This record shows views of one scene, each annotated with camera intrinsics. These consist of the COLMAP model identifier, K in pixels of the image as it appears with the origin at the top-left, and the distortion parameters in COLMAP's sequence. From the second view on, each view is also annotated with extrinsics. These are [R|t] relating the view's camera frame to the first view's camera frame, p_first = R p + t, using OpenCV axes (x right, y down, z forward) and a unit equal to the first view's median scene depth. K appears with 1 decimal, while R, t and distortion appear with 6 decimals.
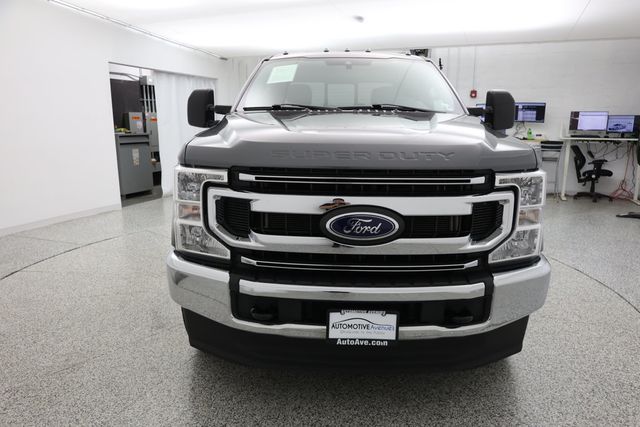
lens RADIAL K [[461.4, 0, 319.8], [0, 461.4, 206.0], [0, 0, 1]] dist [-0.002270, 0.000072]
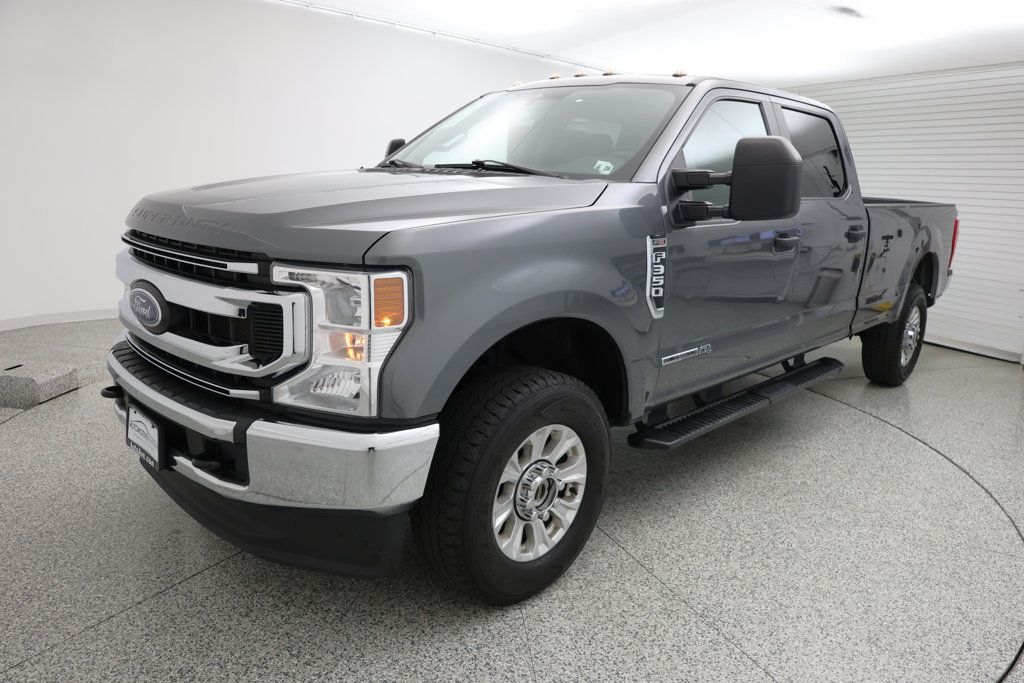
lens RADIAL K [[757.8, 0, 512.0], [0, 757.8, 341.5], [0, 0, 1]] dist [-0.061950, -0.001851]
pose [[0.707043, 0.175249, -0.685112, 1.345386], [-0.175175, 0.982016, 0.070414, -0.093313], [0.685131, 0.070229, 0.725027, 0.476995]]
